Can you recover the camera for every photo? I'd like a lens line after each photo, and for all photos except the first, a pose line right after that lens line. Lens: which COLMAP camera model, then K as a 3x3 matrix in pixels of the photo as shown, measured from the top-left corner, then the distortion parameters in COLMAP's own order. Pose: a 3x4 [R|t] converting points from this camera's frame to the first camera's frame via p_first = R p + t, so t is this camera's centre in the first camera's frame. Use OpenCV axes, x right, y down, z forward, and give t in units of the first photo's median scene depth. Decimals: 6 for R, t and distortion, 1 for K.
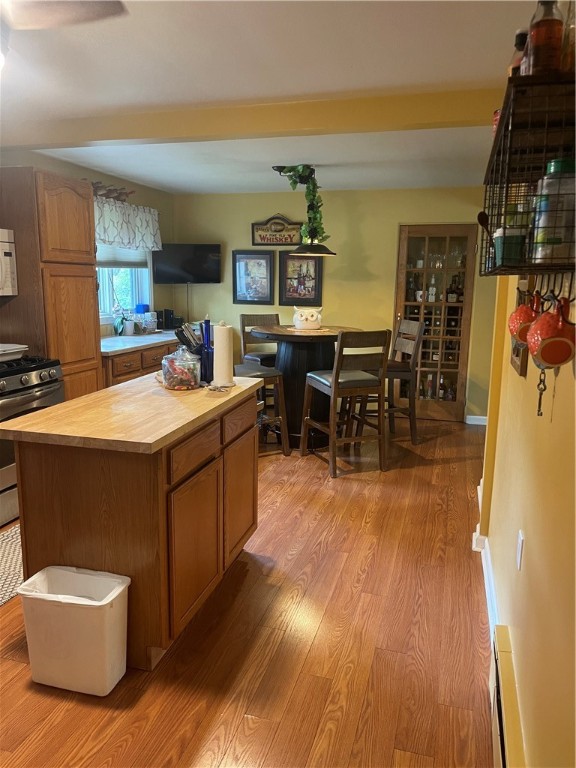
lens RADIAL K [[559.0, 0, 288.0], [0, 559.0, 384.0], [0, 0, 1]] dist [0.029421, -0.001169]
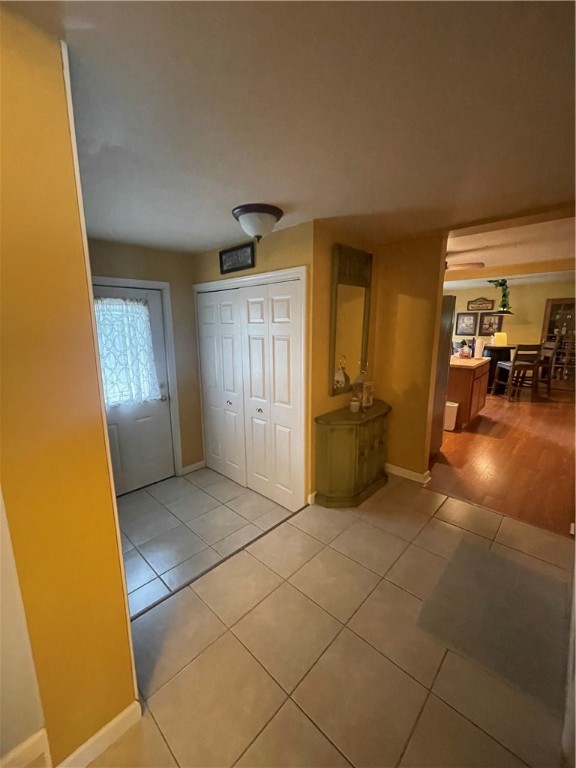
lens RADIAL K [[309.1, 0, 288.0], [0, 309.1, 384.0], [0, 0, 1]] dist [-0.000032, -0.000803]
pose [[0.891083, 0.064573, -0.449224, -0.152983], [-0.065032, 0.997779, 0.014427, 0.105645], [0.449157, 0.016358, 0.893303, -0.579239]]
